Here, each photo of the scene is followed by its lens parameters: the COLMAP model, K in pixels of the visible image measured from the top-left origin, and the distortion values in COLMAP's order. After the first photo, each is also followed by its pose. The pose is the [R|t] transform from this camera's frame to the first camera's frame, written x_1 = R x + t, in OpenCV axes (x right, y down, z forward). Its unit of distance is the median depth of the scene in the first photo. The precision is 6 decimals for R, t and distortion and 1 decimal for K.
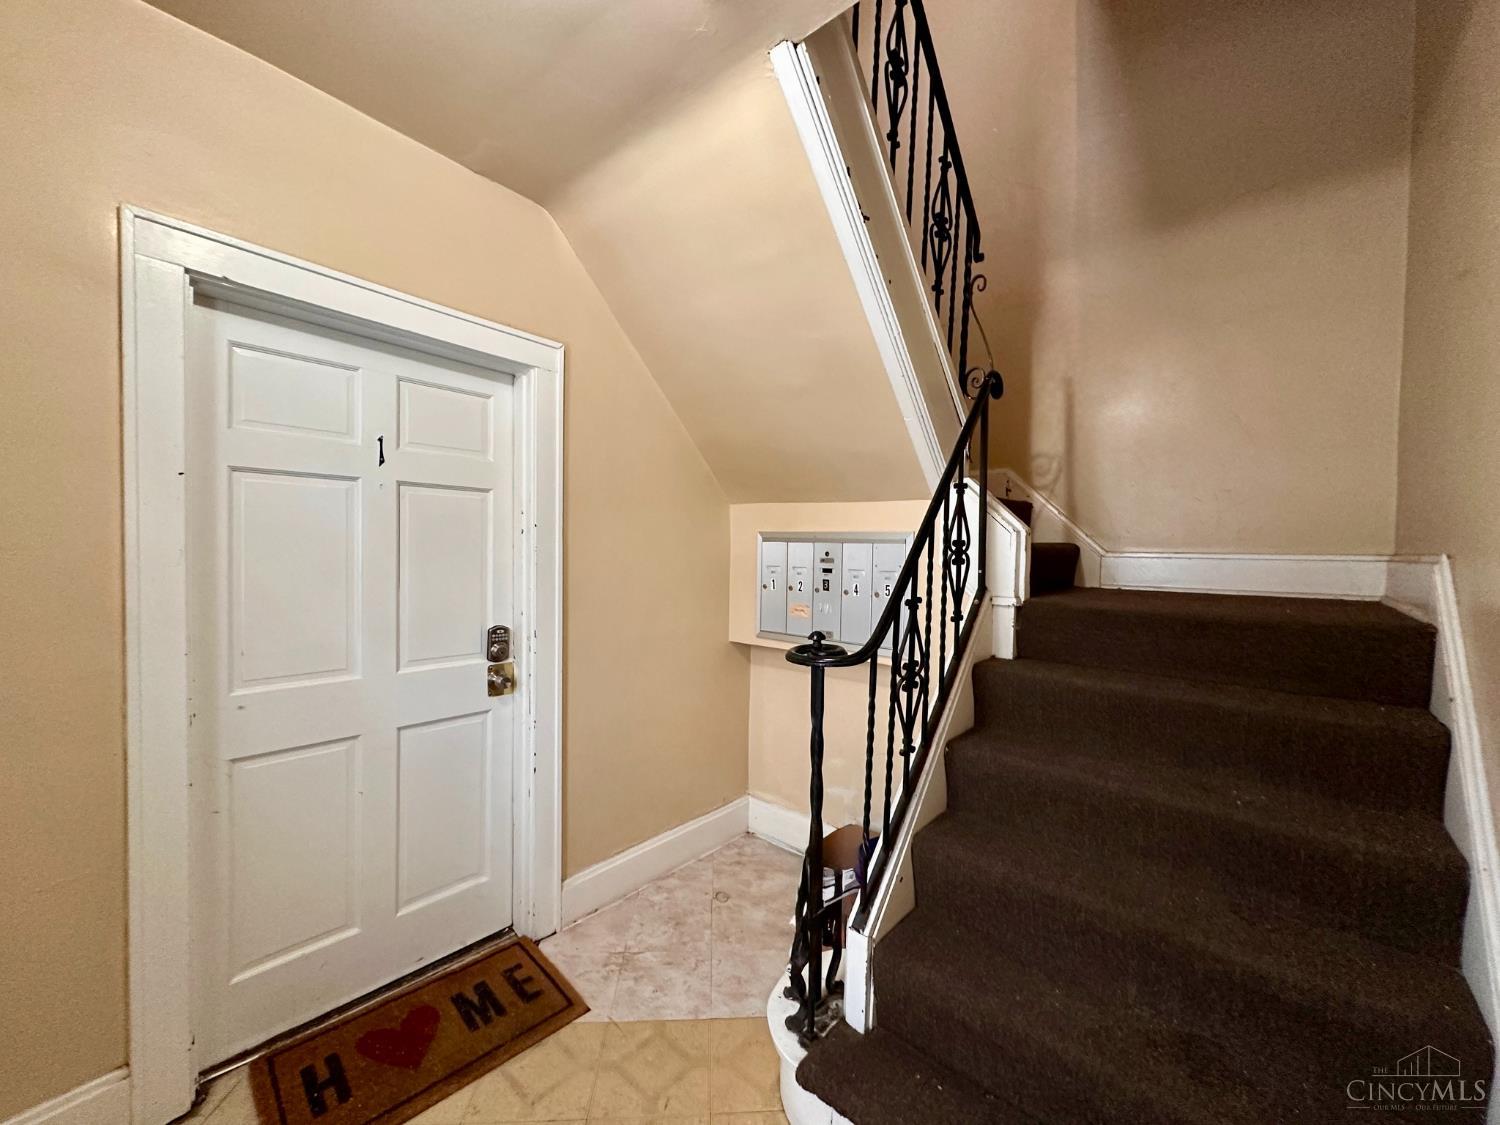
lens RADIAL K [[561.1, 0, 759.2], [0, 561.1, 561.2], [0, 0, 1]] dist [-0.003450, 0.000333]
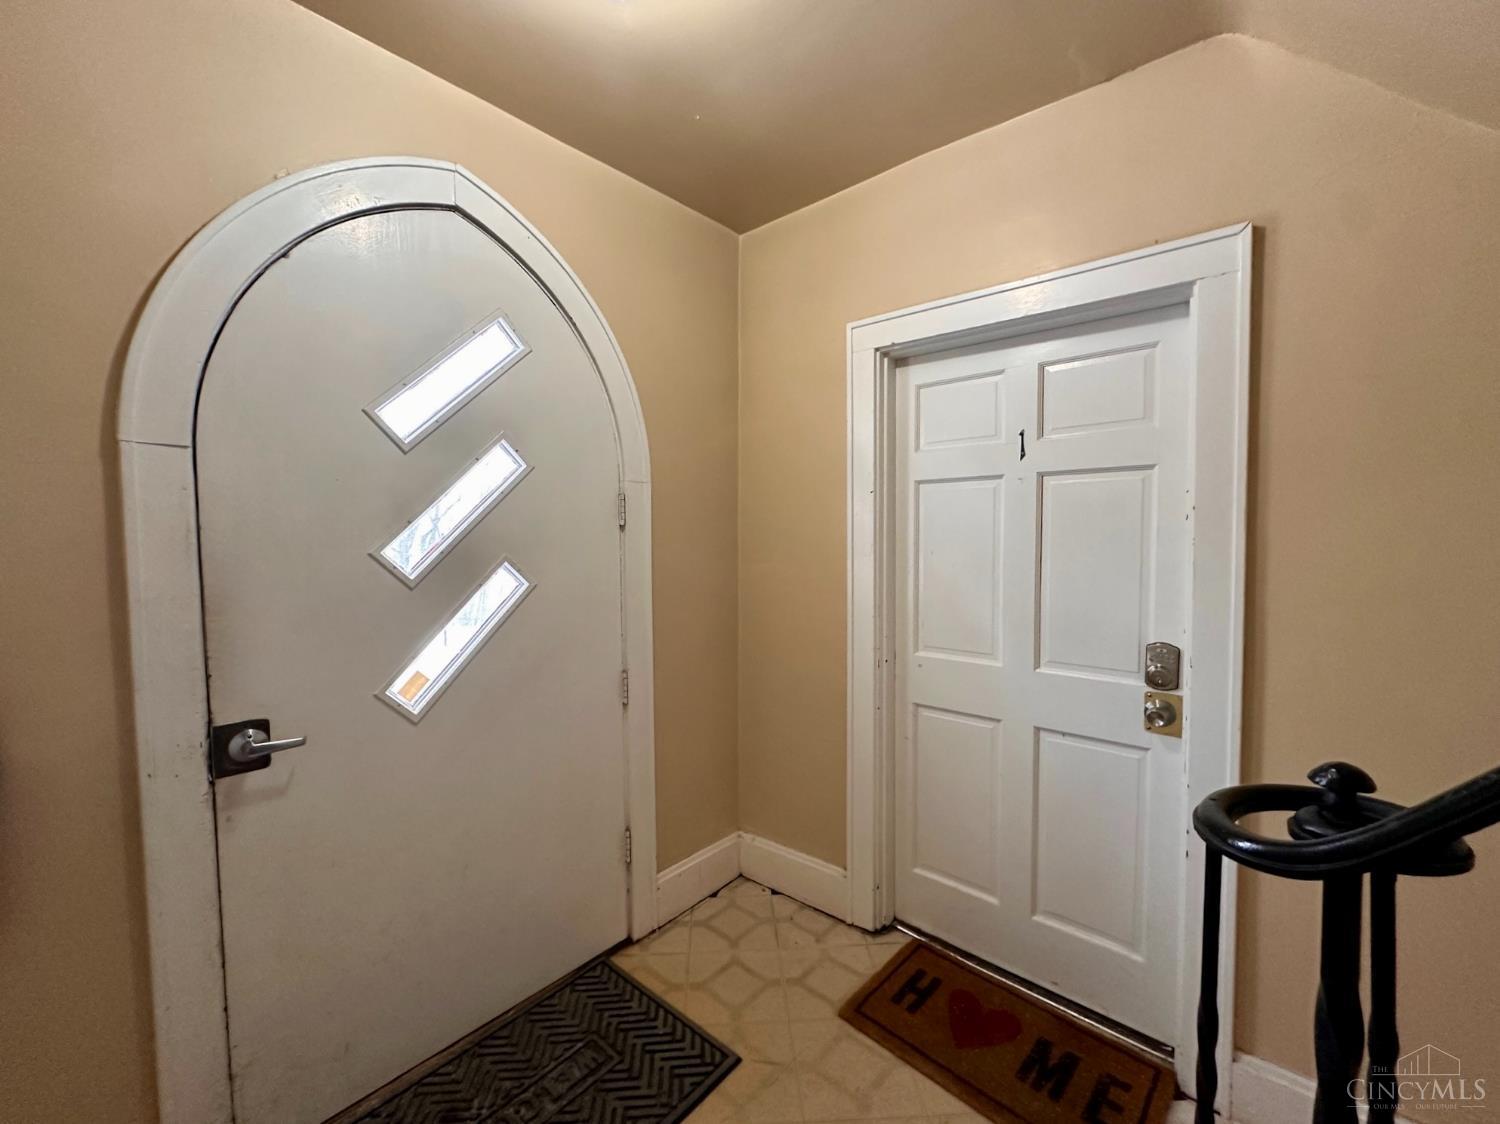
lens RADIAL K [[600.3, 0, 748.8], [0, 600.3, 561.1], [0, 0, 1]] dist [0.000767, -0.000298]
pose [[0.011713, 0.023510, -0.999655, 0.397691], [-0.014813, 0.999618, 0.023335, -0.007149], [0.999822, 0.014535, 0.012057, 0.502069]]
